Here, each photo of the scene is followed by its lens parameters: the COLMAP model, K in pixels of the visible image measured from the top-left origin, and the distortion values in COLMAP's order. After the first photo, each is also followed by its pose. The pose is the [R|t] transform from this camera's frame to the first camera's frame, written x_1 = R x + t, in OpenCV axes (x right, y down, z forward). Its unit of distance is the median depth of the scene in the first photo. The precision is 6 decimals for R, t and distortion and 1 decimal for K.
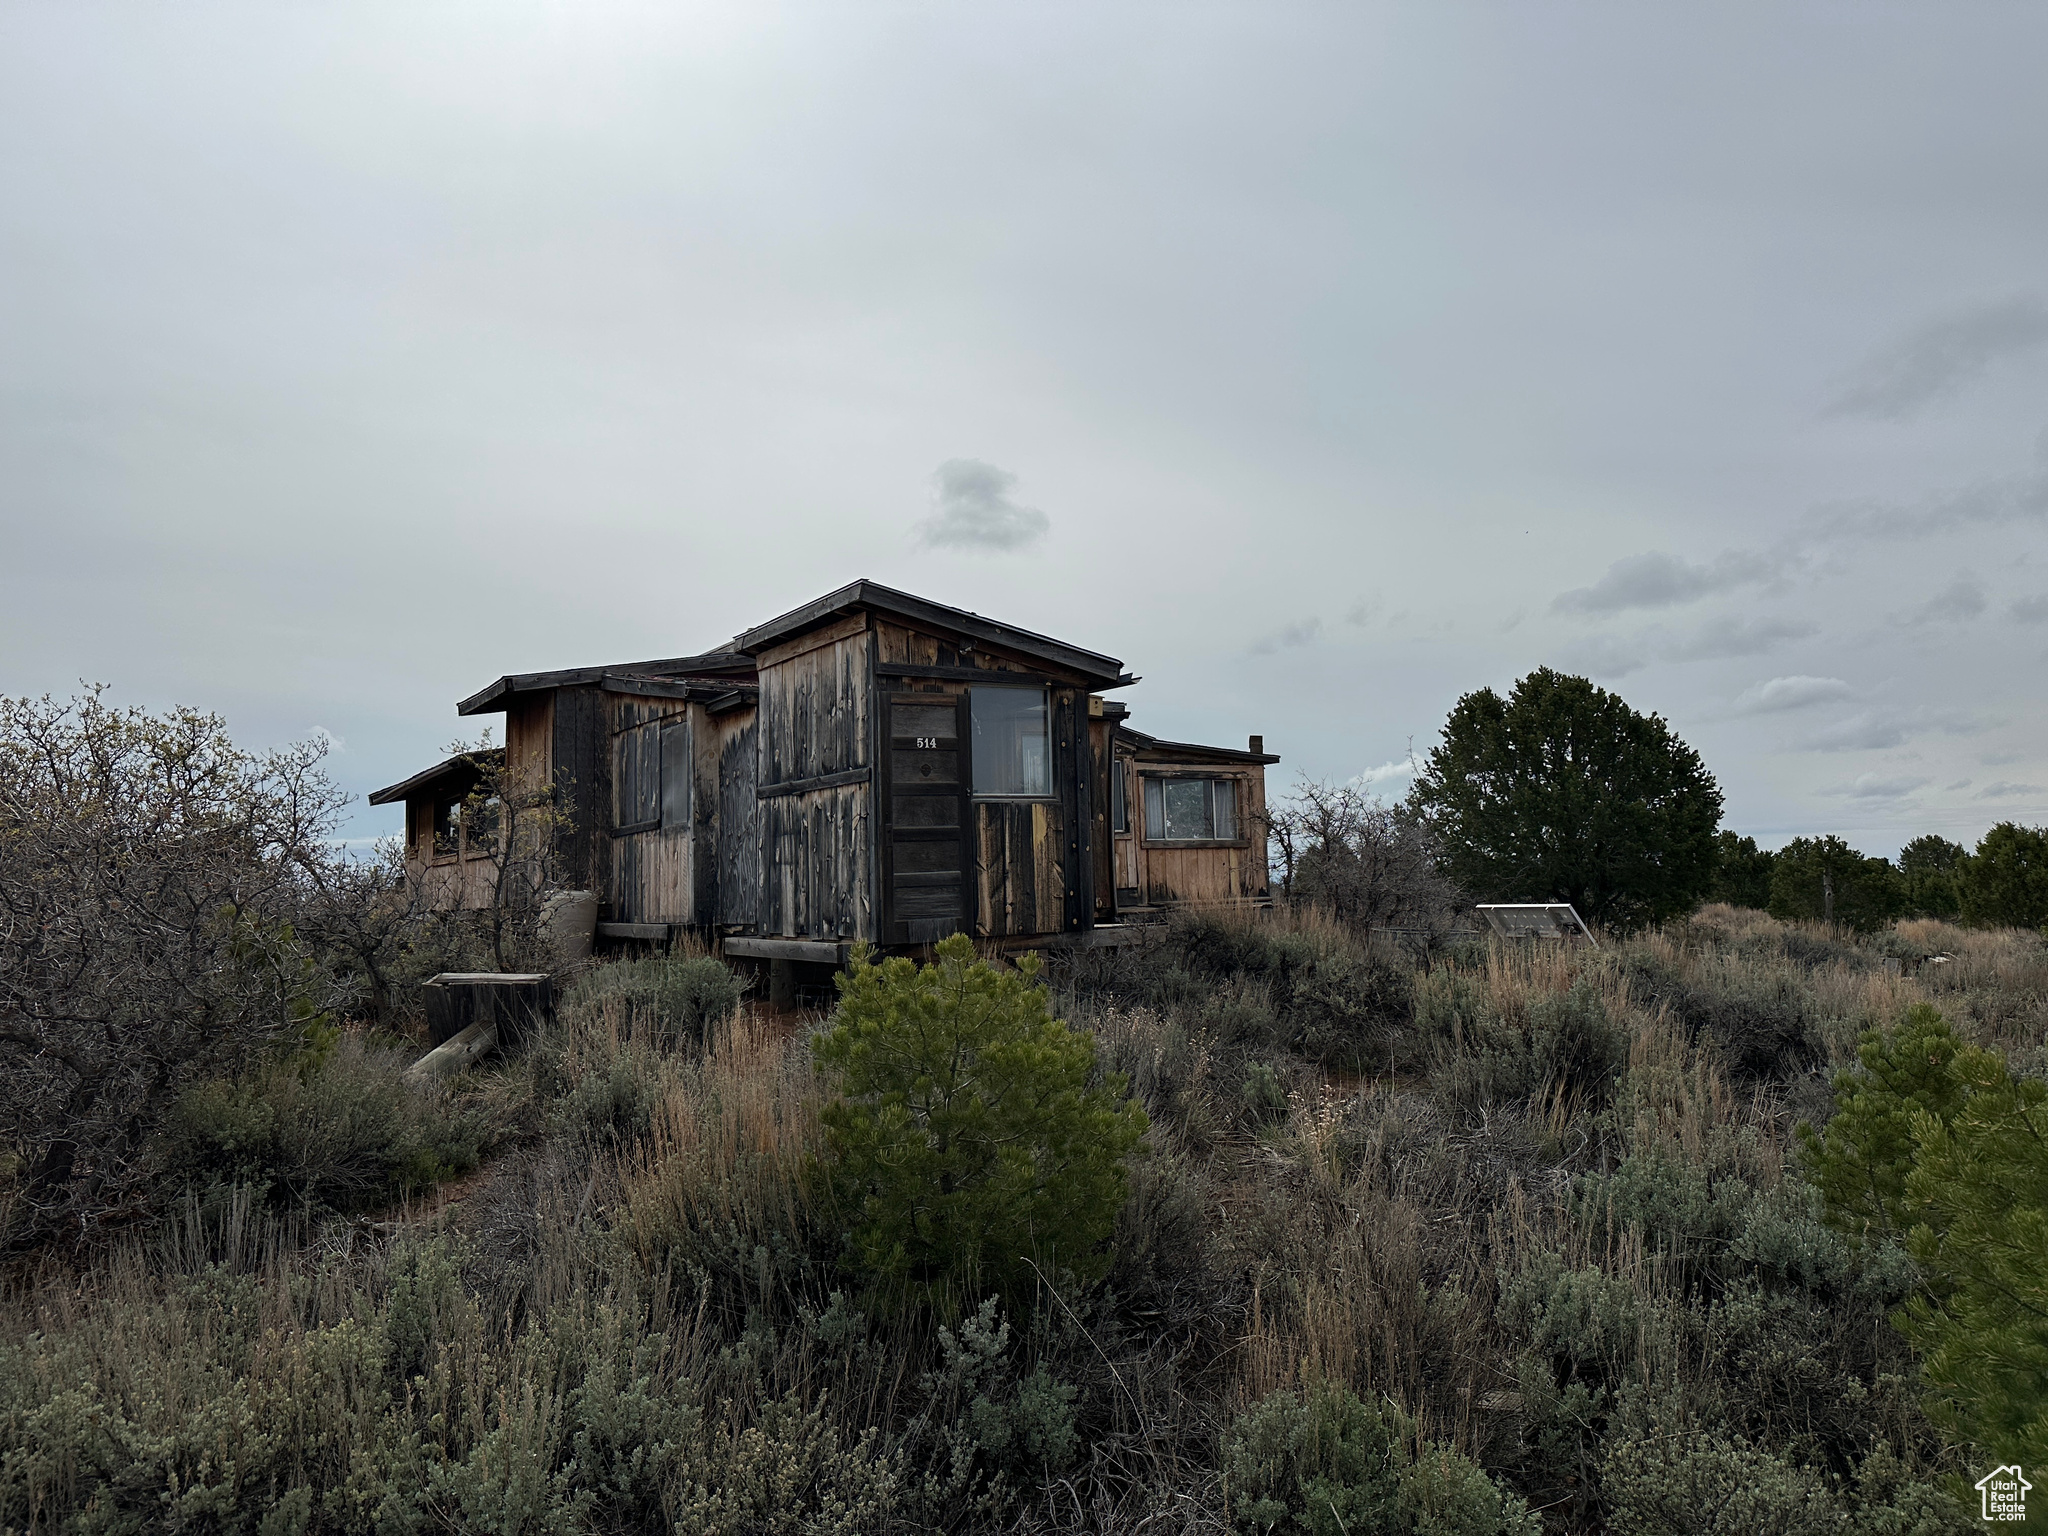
lens RADIAL K [[1445.3, 0, 1016.8], [0, 1445.3, 776.8], [0, 0, 1]] dist [0.072921, -0.001471]
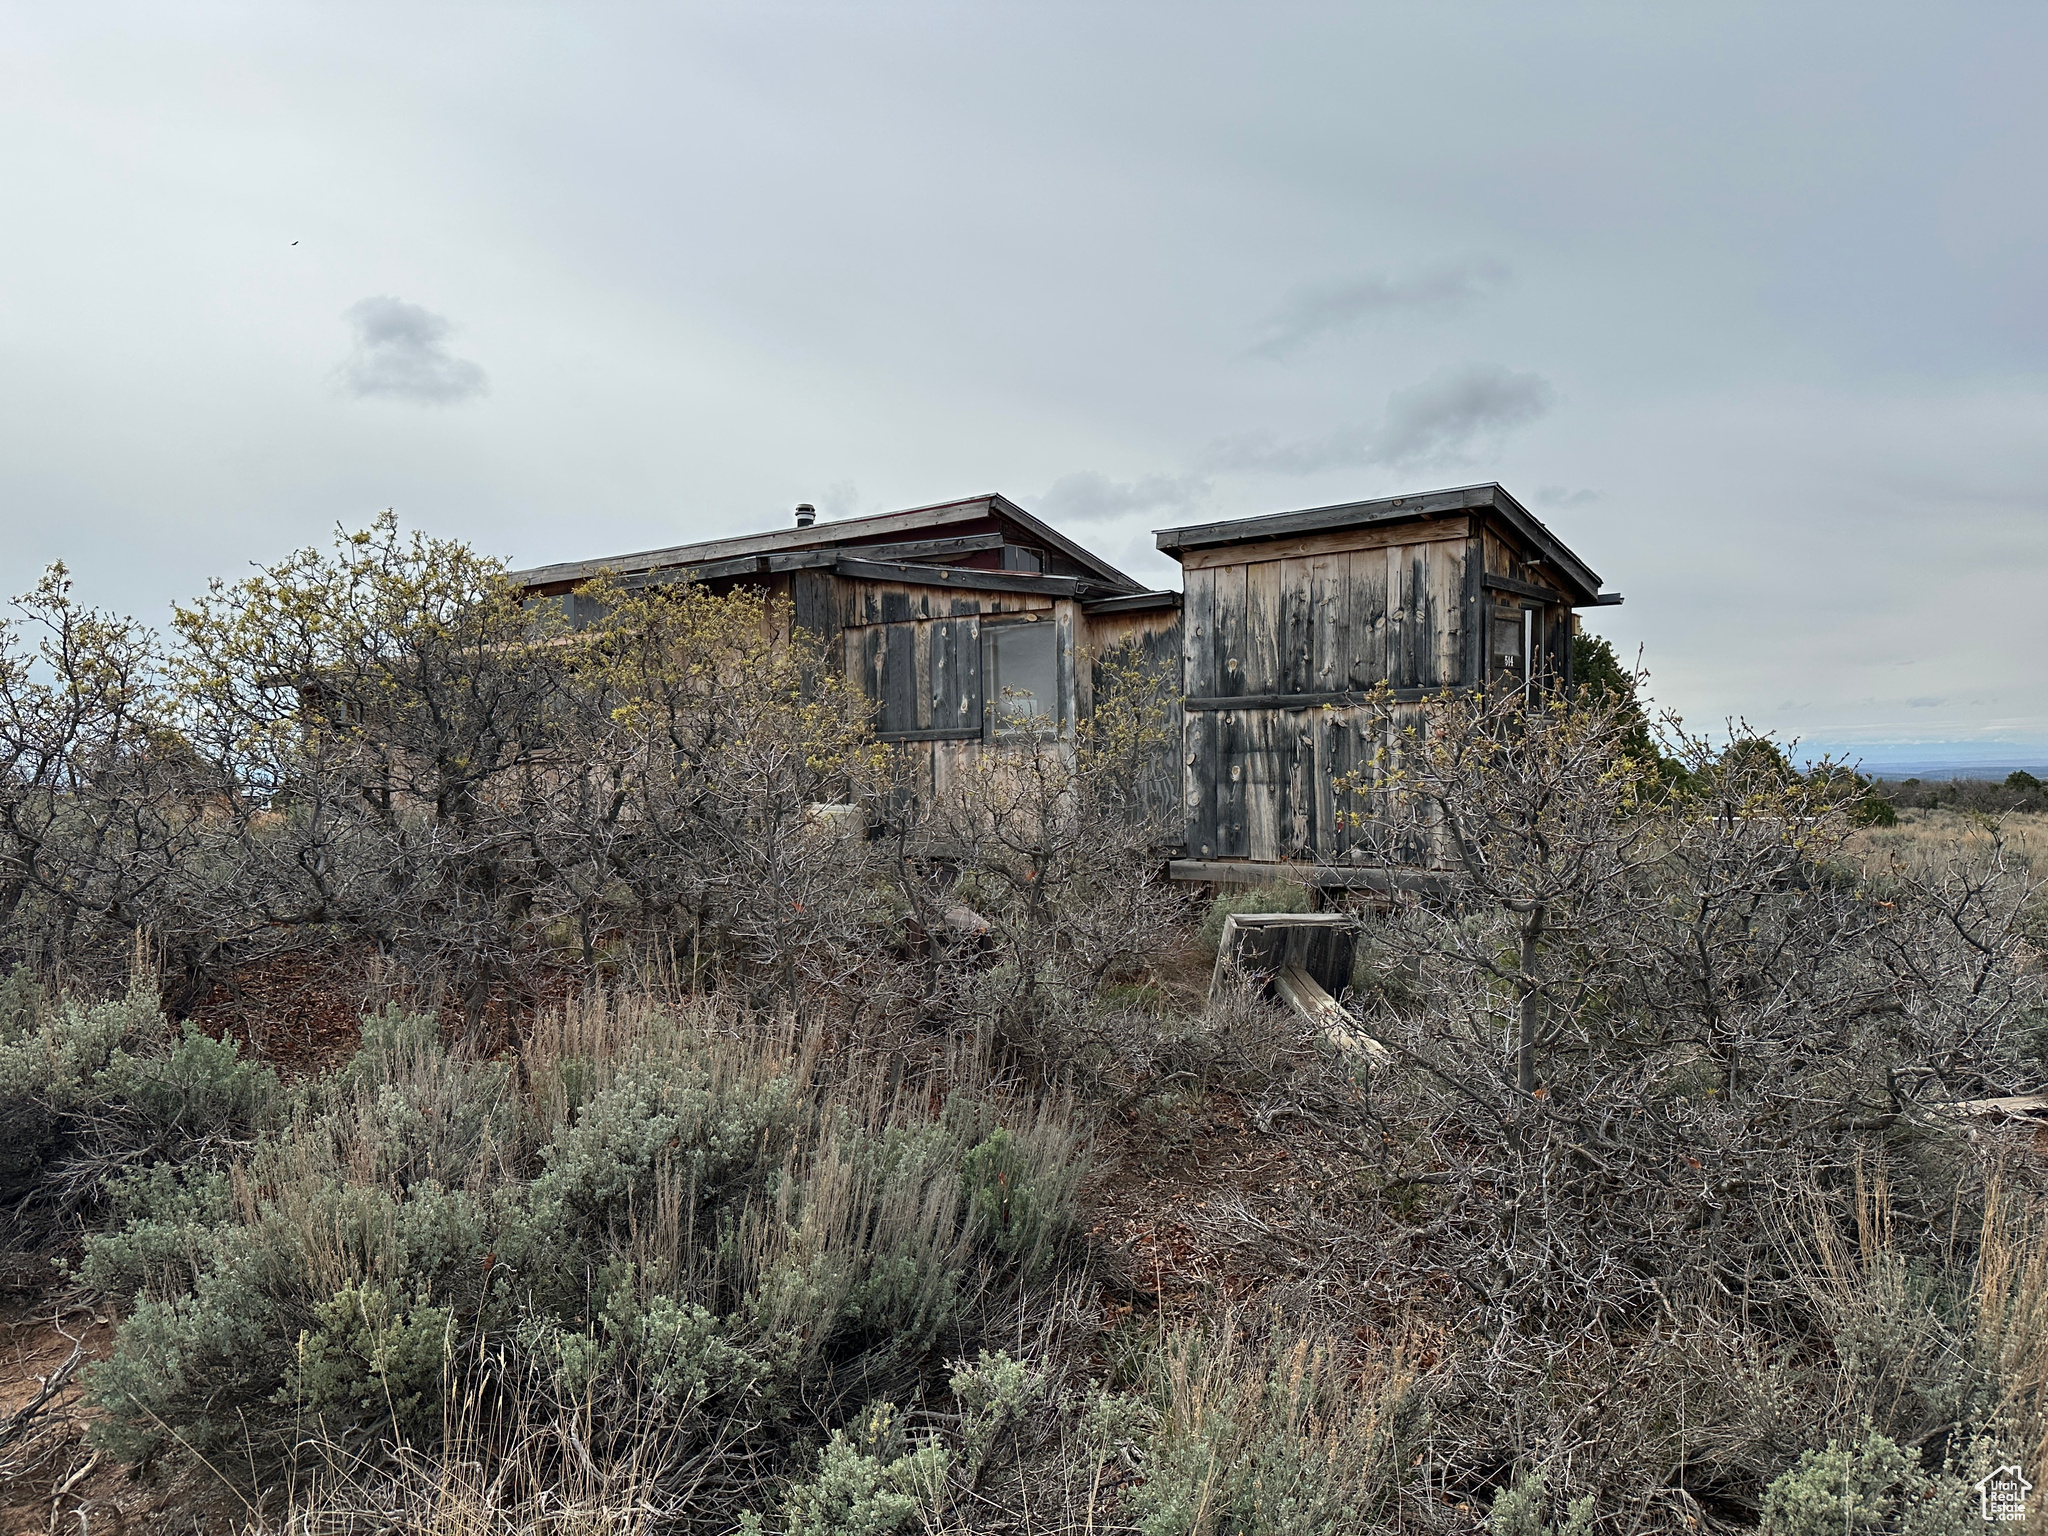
lens RADIAL K [[1445.3, 0, 976.5], [0, 1445.3, 794.1], [0, 0, 1]] dist [0.072921, -0.001471]
pose [[0.947306, 0.003588, 0.320309, -0.639064], [-0.031251, 0.996202, 0.081266, -0.003000], [-0.318801, -0.086994, 0.943821, 0.182325]]
